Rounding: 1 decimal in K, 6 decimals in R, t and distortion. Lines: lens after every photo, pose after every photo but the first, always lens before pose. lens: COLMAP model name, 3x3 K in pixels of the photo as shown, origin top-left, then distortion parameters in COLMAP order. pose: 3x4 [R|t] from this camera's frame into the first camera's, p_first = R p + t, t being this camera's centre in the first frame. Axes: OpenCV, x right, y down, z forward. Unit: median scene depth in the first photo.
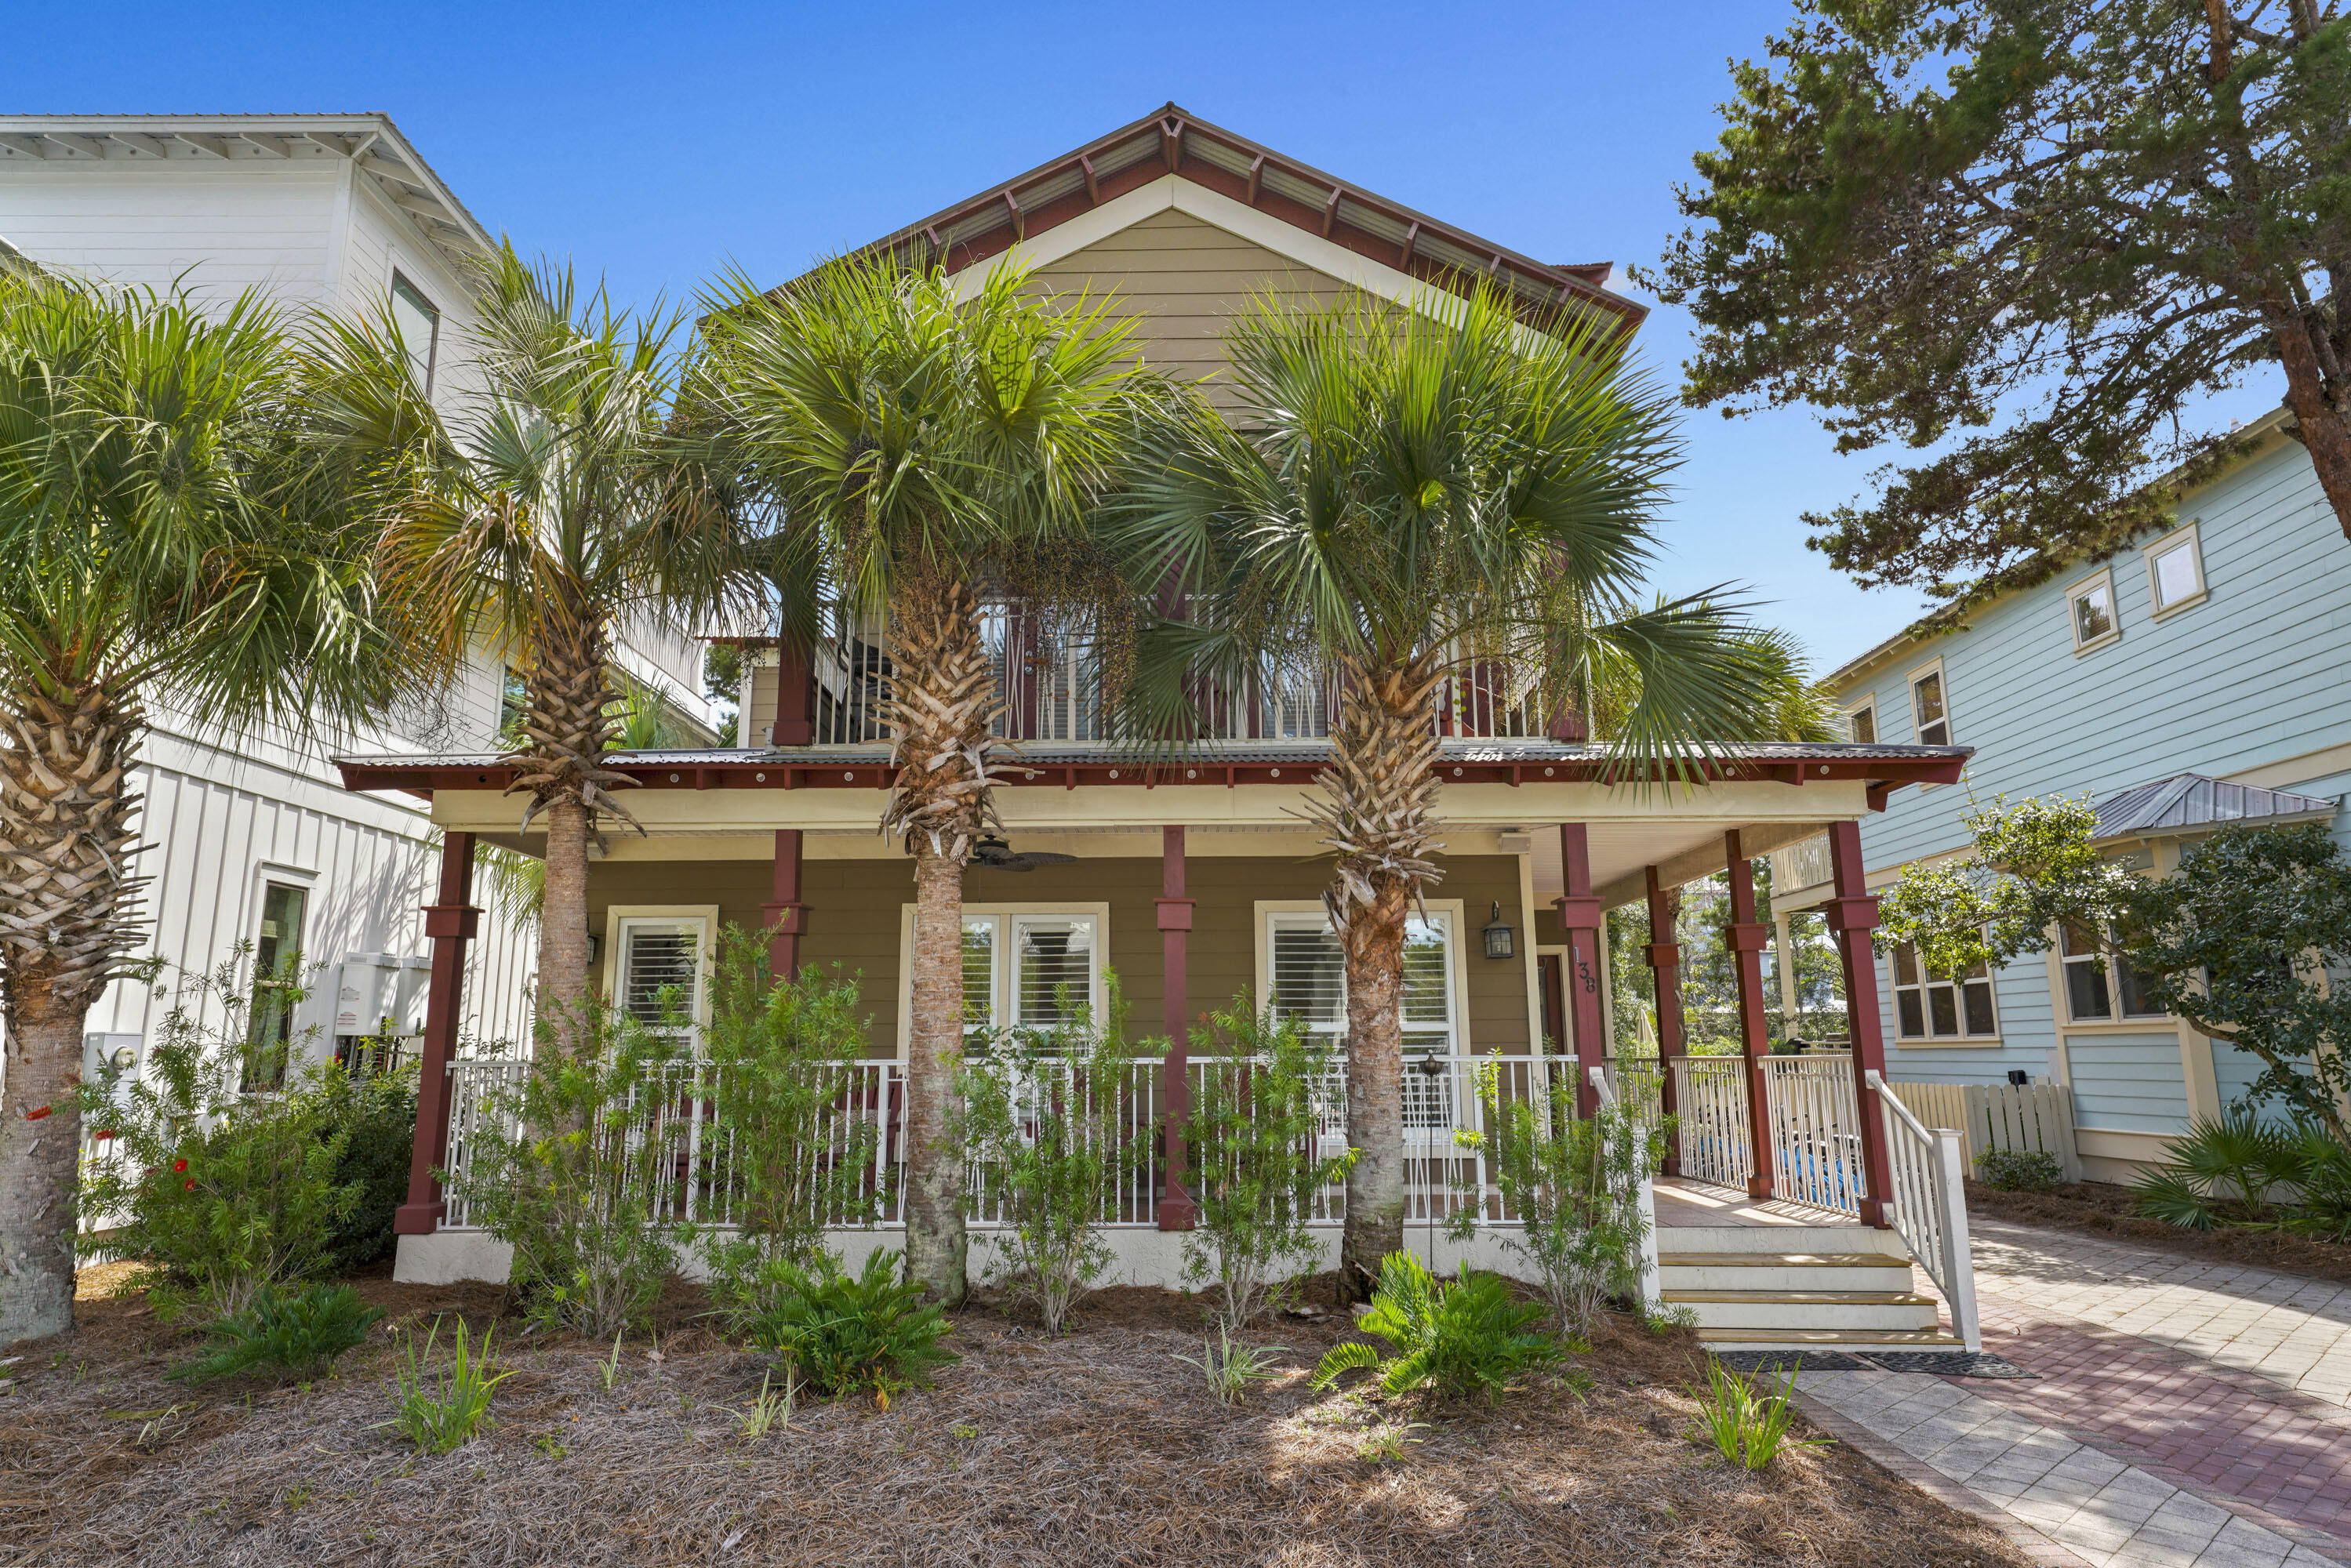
lens RADIAL K [[1364.4, 0, 1177.4], [0, 1364.4, 784.8], [0, 0, 1]] dist [0.000536, 0.000230]
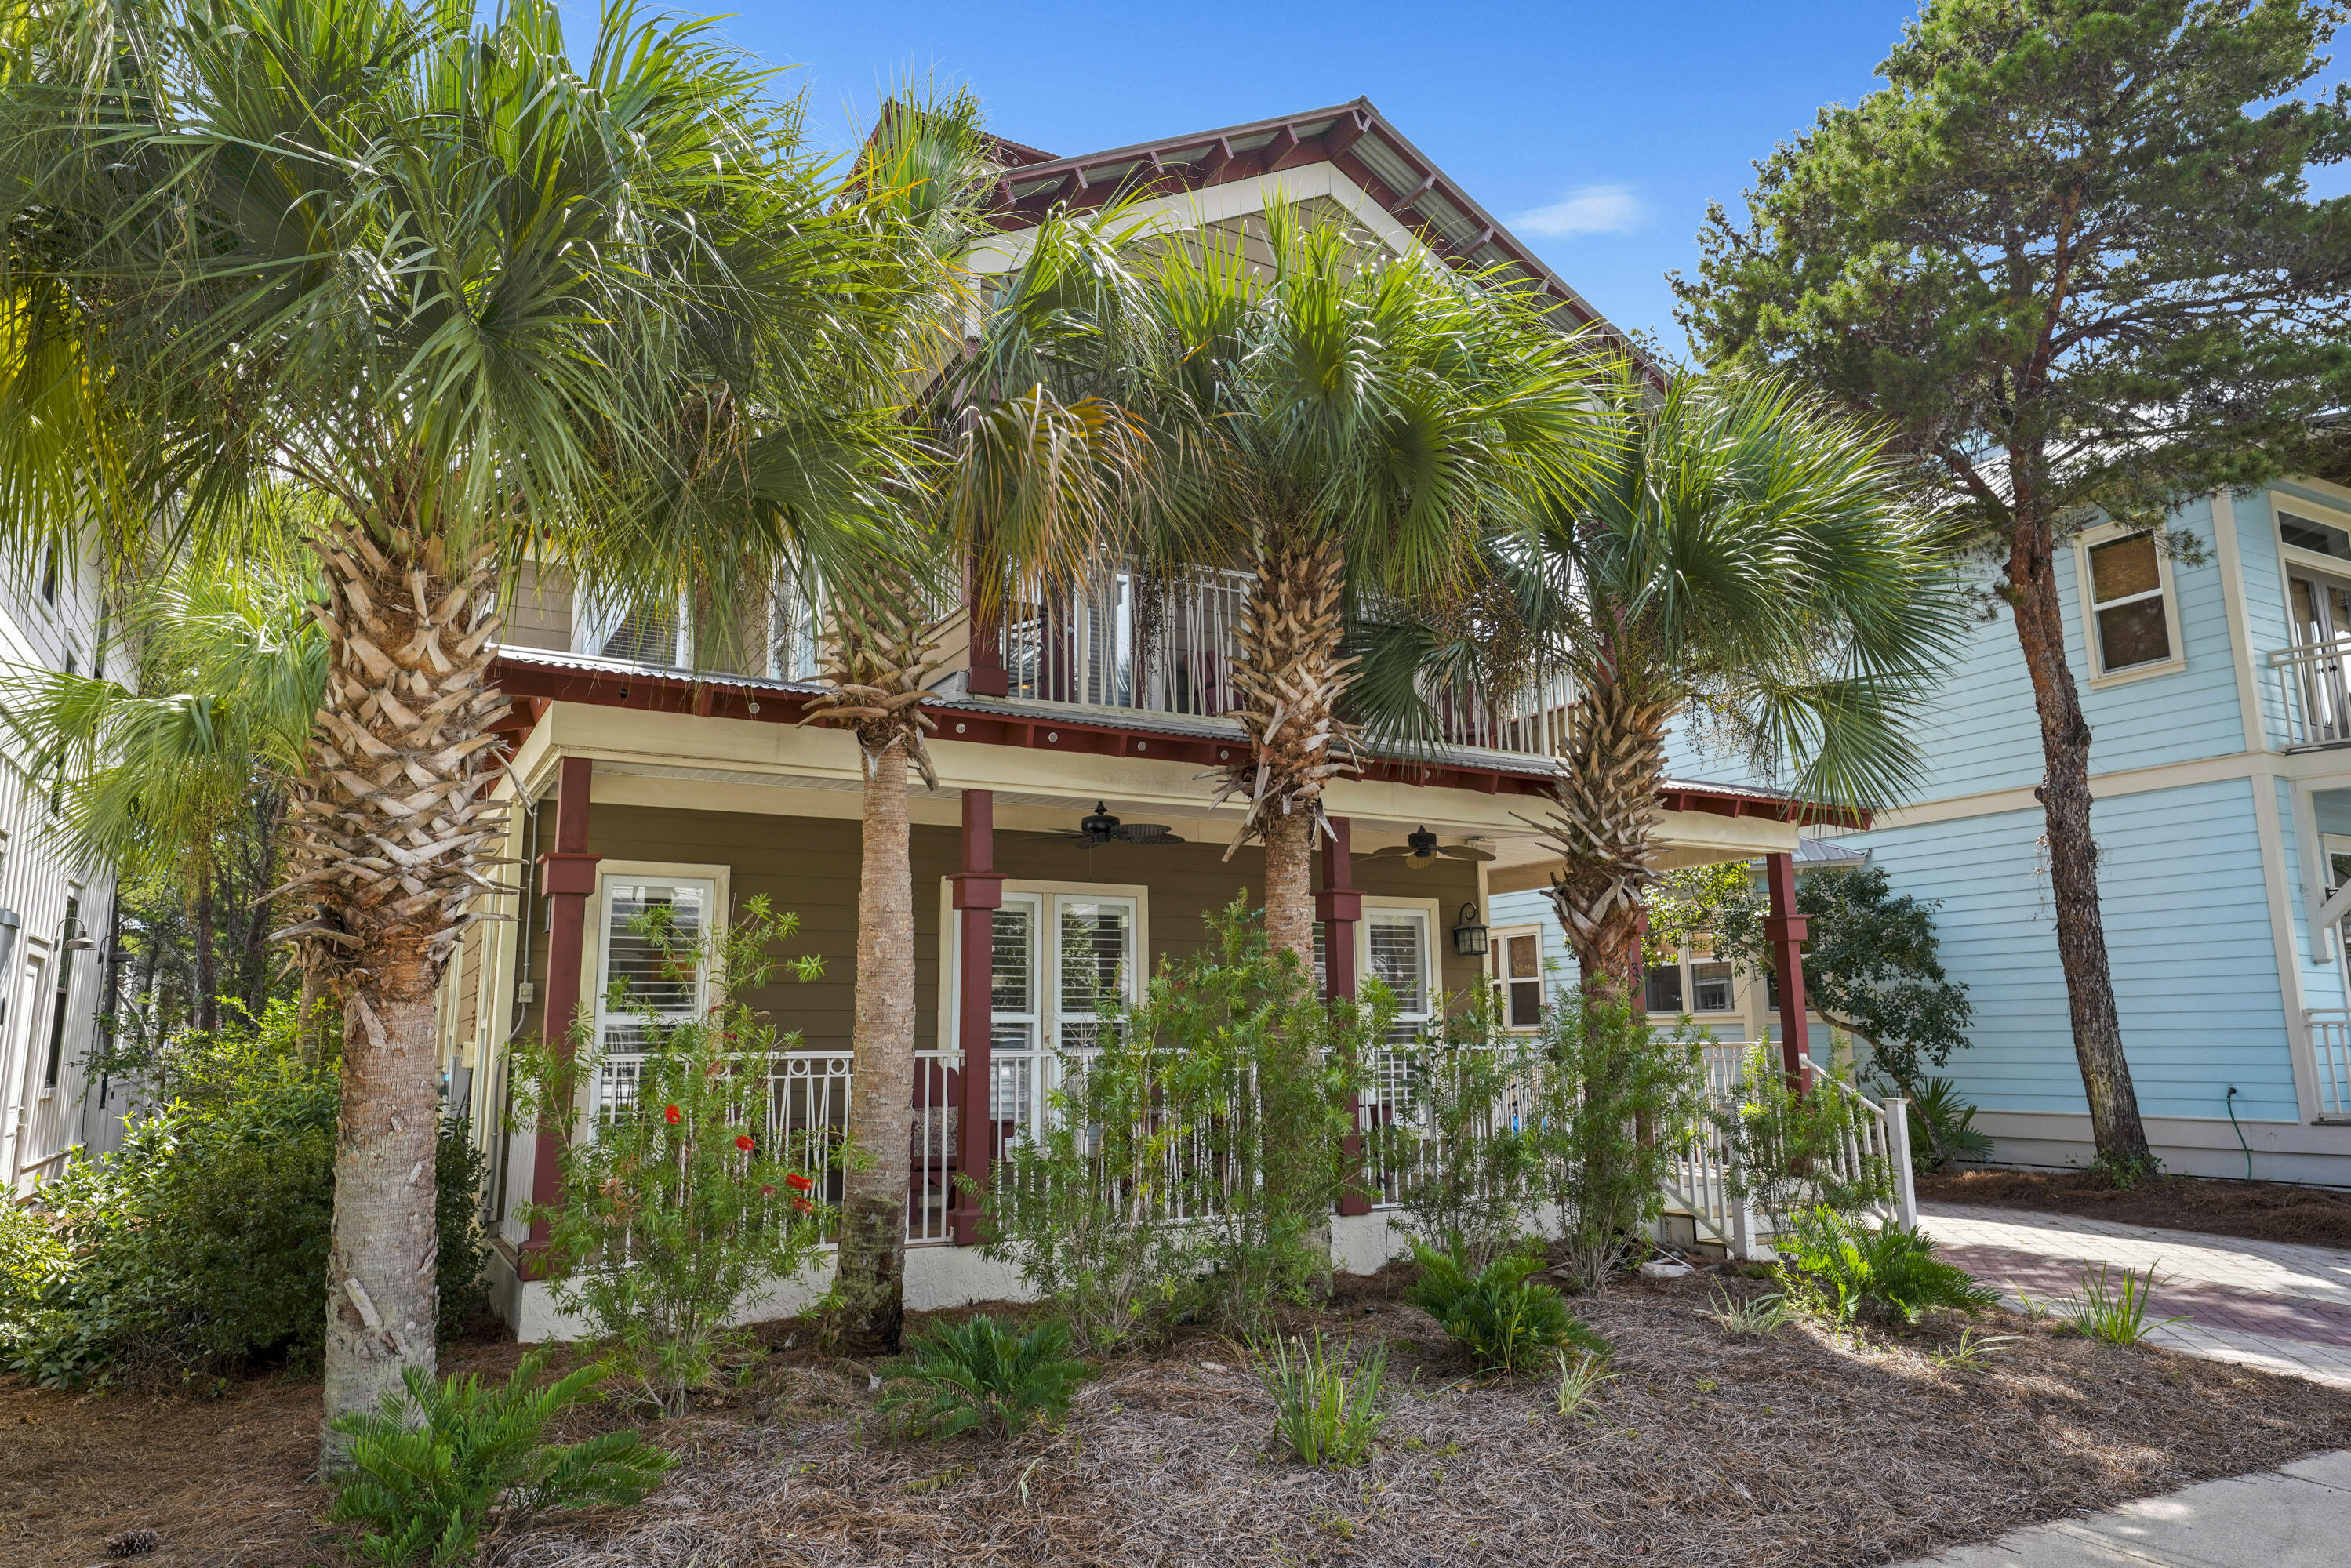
lens RADIAL K [[1494.0, 0, 1173.1], [0, 1494.0, 779.5], [0, 0, 1]] dist [-0.002220, -0.000313]
pose [[0.870527, 0.084745, 0.484769, -0.645725], [-0.088720, 0.995947, -0.014789, 0.028008], [-0.484057, -0.030134, 0.874517, 0.100282]]
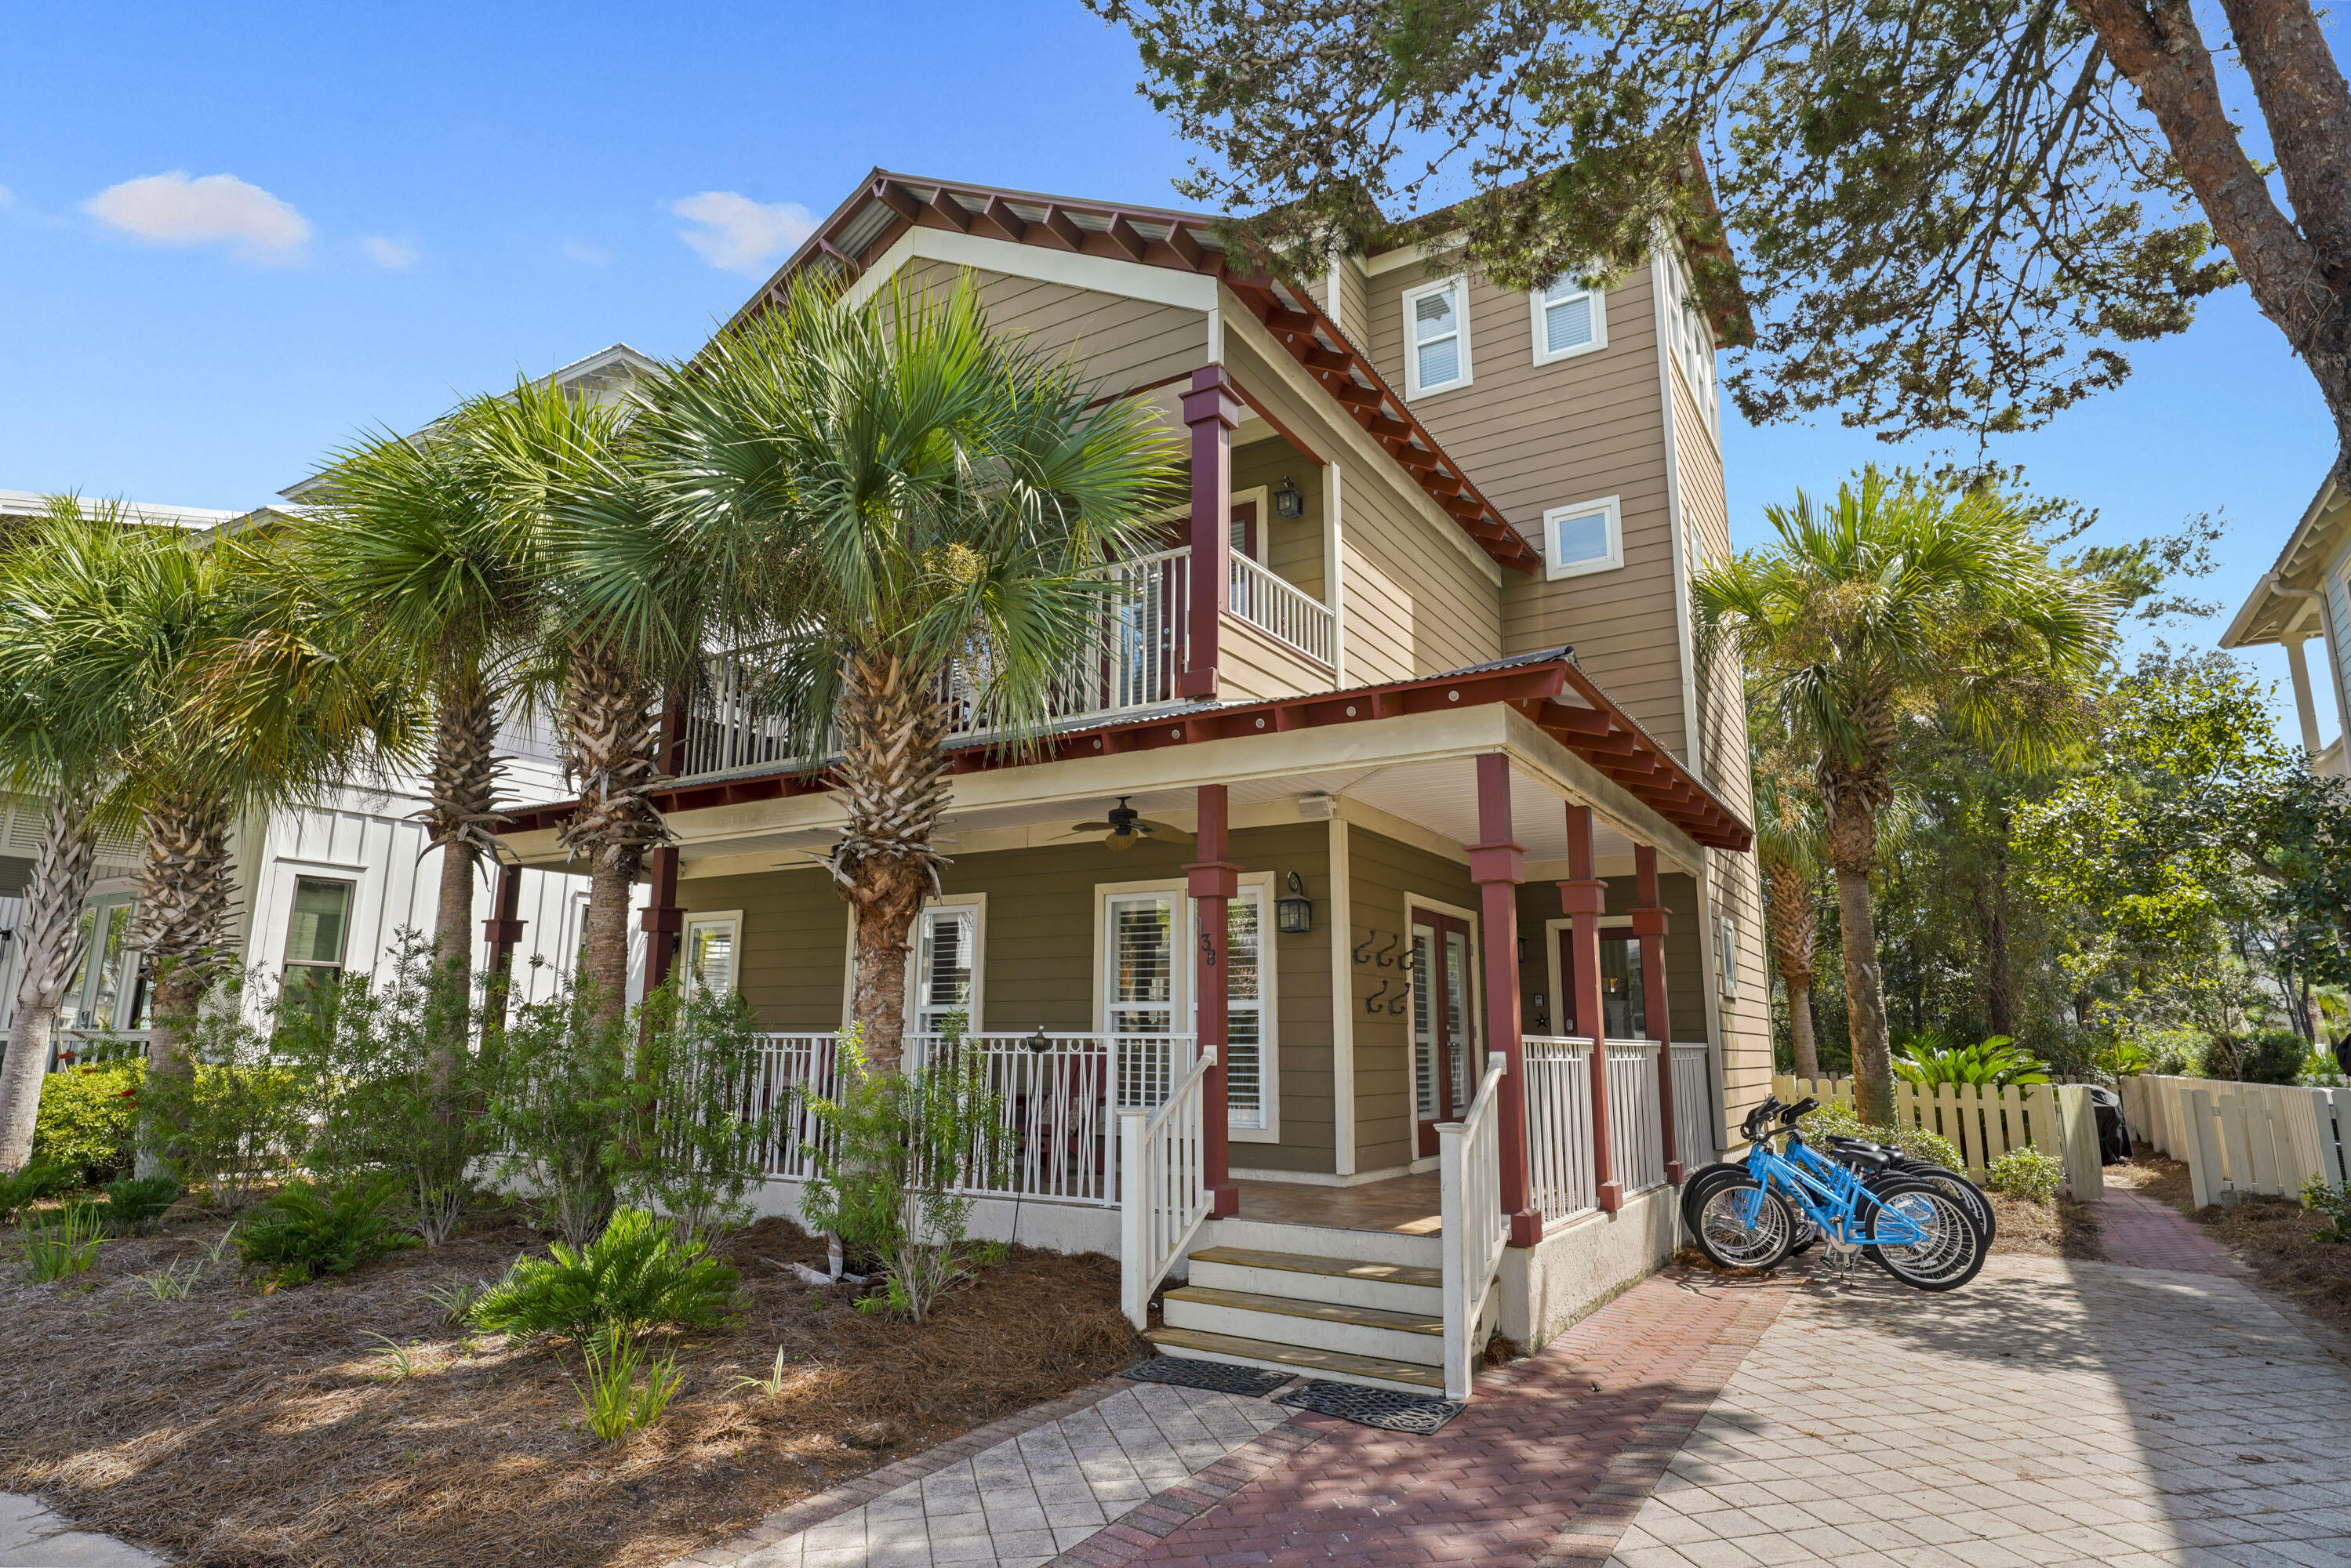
lens RADIAL K [[1285.1, 0, 1175.5], [0, 1285.1, 784.0], [0, 0, 1]] dist [-0.001912, -0.000547]
pose [[0.855398, -0.092446, -0.509655, 0.719816], [0.089042, 0.995541, -0.031134, 0.053187], [0.510261, -0.018749, 0.859815, 0.231949]]
